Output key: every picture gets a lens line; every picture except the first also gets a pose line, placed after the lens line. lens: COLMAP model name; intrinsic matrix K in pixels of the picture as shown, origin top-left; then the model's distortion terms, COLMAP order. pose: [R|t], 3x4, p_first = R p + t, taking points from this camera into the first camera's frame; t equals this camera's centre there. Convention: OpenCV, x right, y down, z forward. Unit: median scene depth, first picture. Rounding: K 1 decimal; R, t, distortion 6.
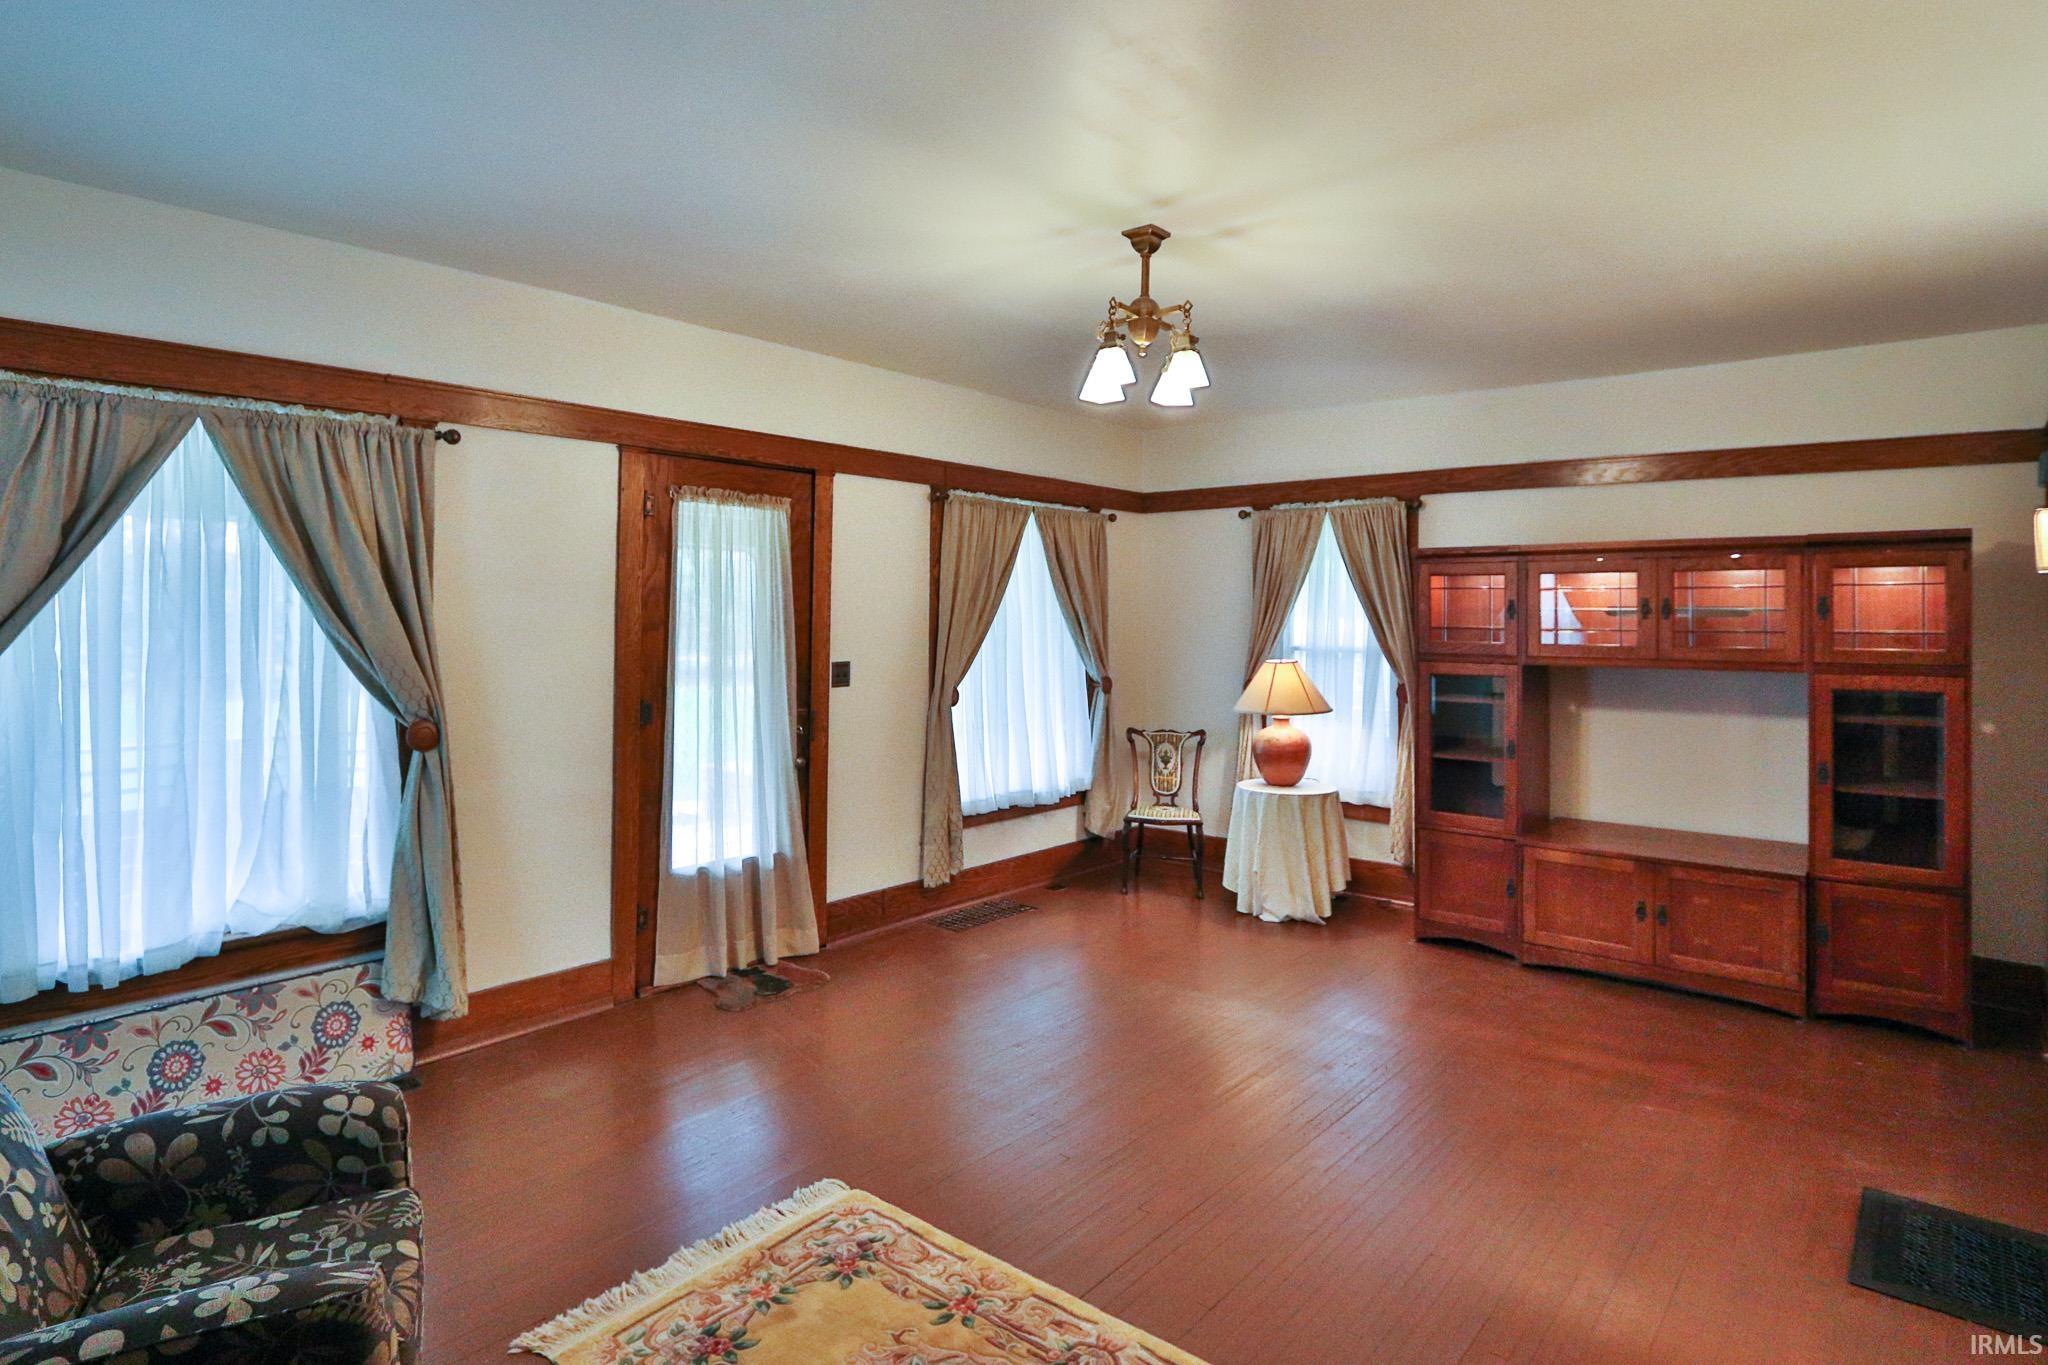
lens RADIAL K [[1134.0, 0, 1023.4], [0, 1134.0, 619.0], [0, 0, 1]] dist [-0.016693, -0.000102]
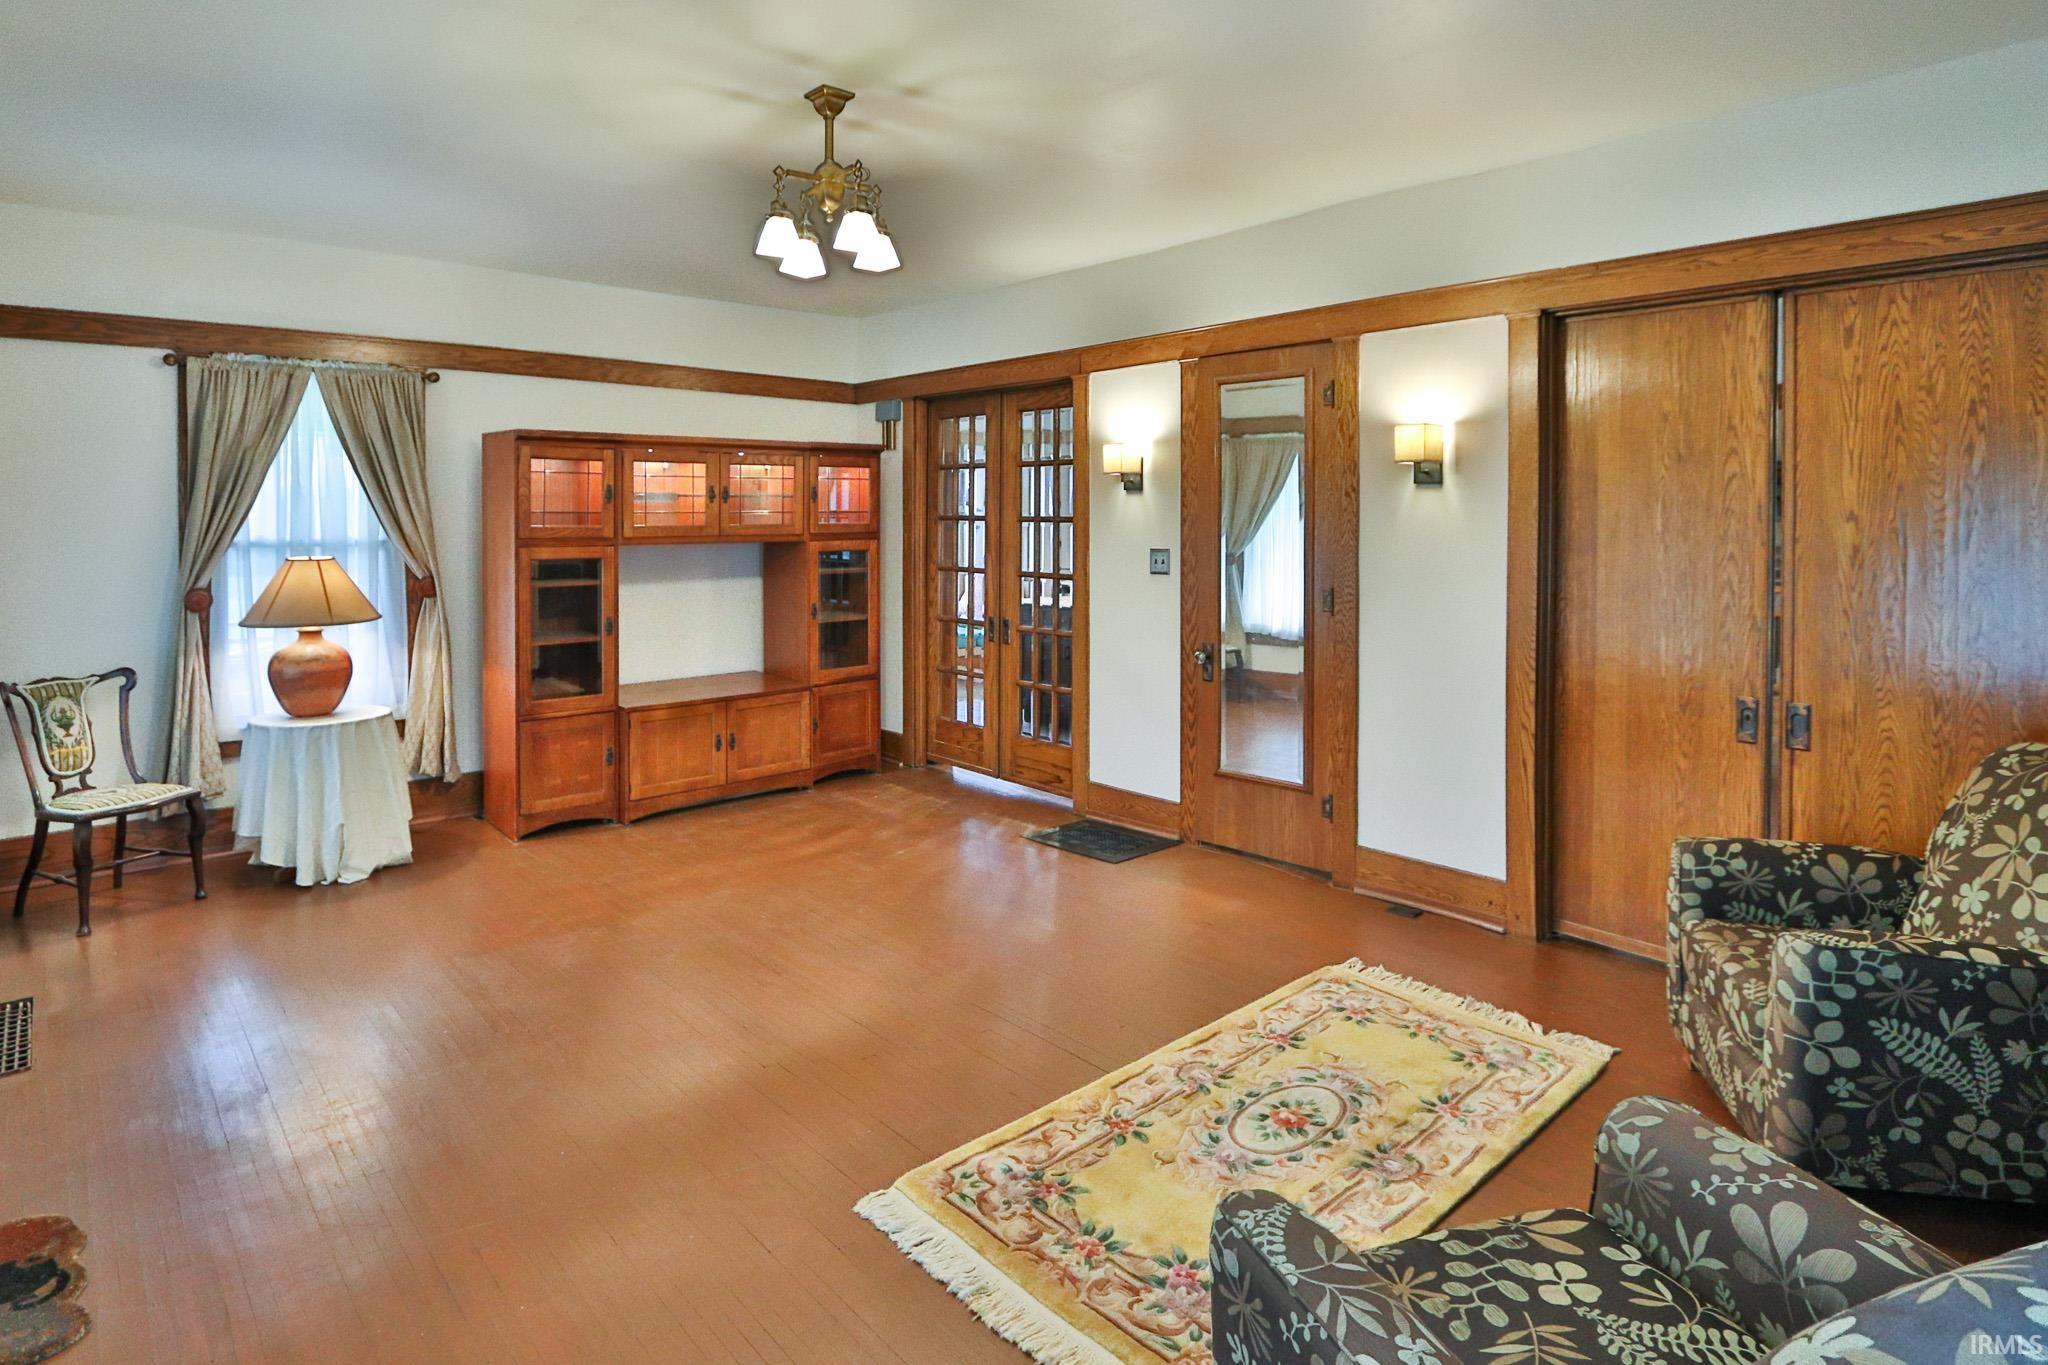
lens RADIAL K [[1121.1, 0, 1022.9], [0, 1121.1, 546.0], [0, 0, 1]] dist [-0.016569, 0.000347]
pose [[0.119214, -0.033317, 0.992309, -0.597660], [0.009331, 0.999430, 0.032435, 0.010434], [-0.992825, 0.005392, 0.119457, 0.519932]]
